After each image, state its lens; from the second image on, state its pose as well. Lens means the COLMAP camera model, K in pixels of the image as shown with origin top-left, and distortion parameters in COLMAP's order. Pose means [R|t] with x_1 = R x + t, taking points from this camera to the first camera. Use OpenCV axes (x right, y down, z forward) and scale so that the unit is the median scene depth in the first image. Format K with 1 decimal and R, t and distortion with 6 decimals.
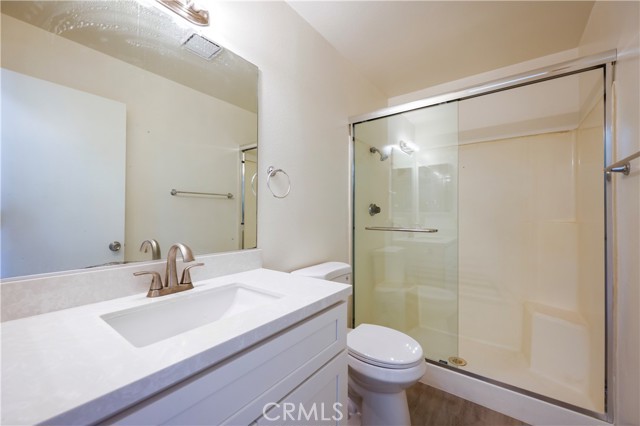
lens RADIAL K [[260.7, 0, 317.5], [0, 260.7, 212.4], [0, 0, 1]] dist [-0.000638, 0.000067]
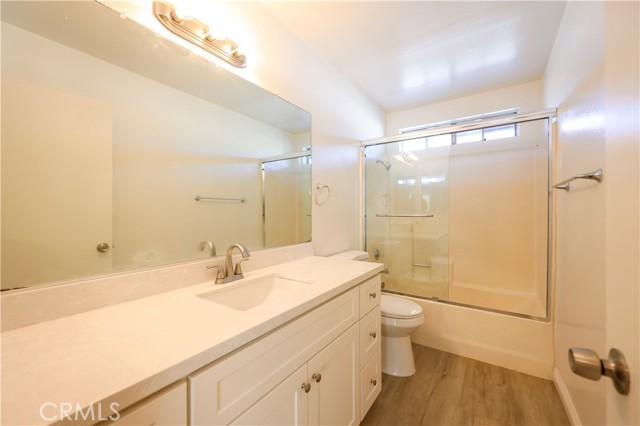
lens RADIAL K [[260.7, 0, 317.5], [0, 260.7, 212.4], [0, 0, 1]] dist [-0.000638, 0.000067]
pose [[0.999217, -0.021004, 0.033543, -0.153795], [0.020772, 0.999758, 0.007226, -0.030536], [-0.033687, -0.006523, 0.999411, -0.286583]]
